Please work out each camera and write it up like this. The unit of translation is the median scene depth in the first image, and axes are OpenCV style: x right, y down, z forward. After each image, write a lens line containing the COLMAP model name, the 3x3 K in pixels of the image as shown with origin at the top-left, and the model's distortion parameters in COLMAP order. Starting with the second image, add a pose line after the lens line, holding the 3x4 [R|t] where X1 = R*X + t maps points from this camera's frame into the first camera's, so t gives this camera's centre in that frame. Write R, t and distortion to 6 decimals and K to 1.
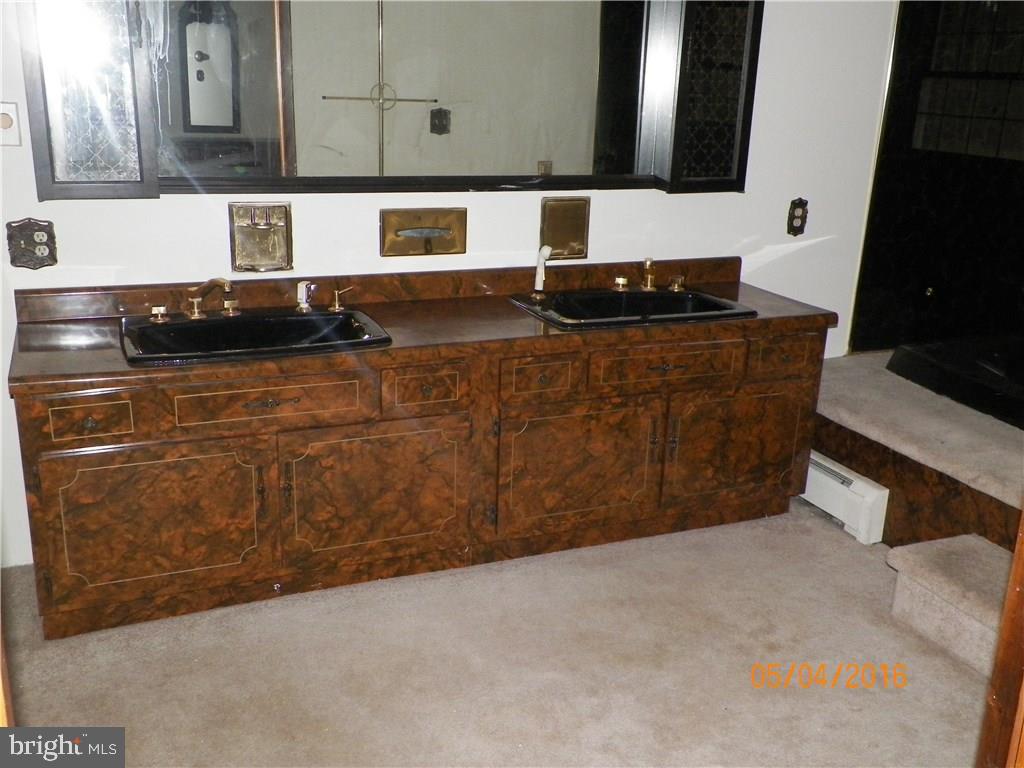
lens RADIAL K [[973.2, 0, 511.0], [0, 973.2, 382.2], [0, 0, 1]] dist [0.010671, 0.000000]
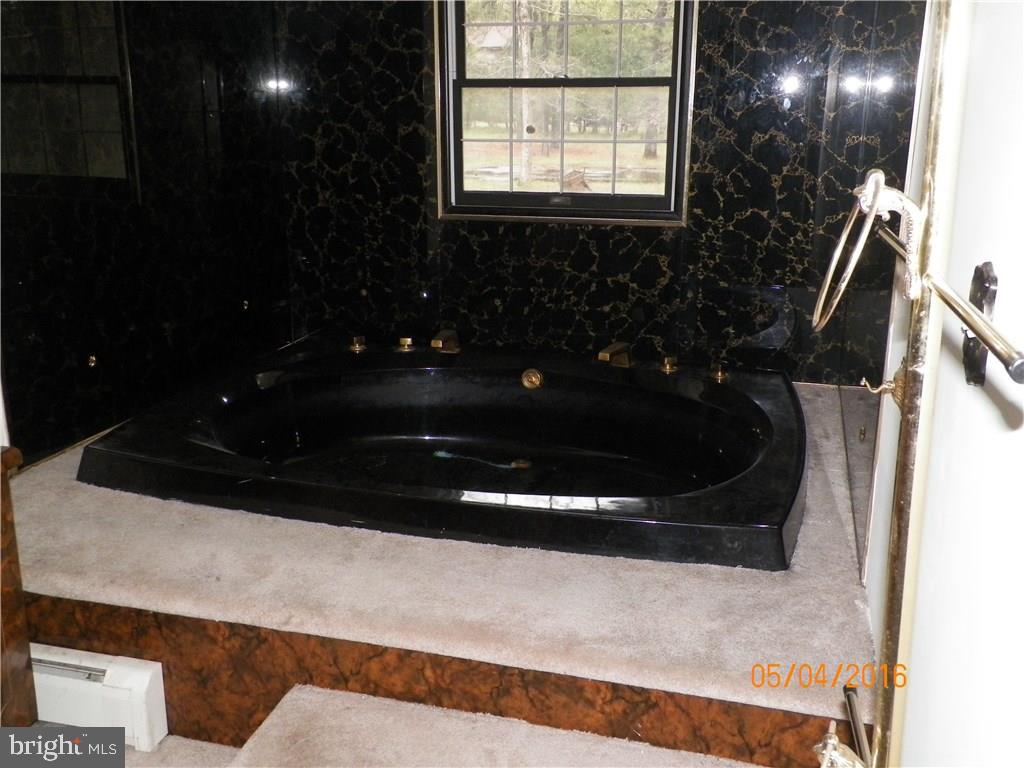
lens RADIAL K [[973.2, 0, 509.7], [0, 973.2, 385.5], [0, 0, 1]] dist [0.010671, 0.000000]
pose [[0.610617, -0.237661, 0.755423, 0.057247], [0.245955, 0.963647, 0.104361, -0.093990], [-0.752764, 0.122076, 0.646873, 0.329287]]
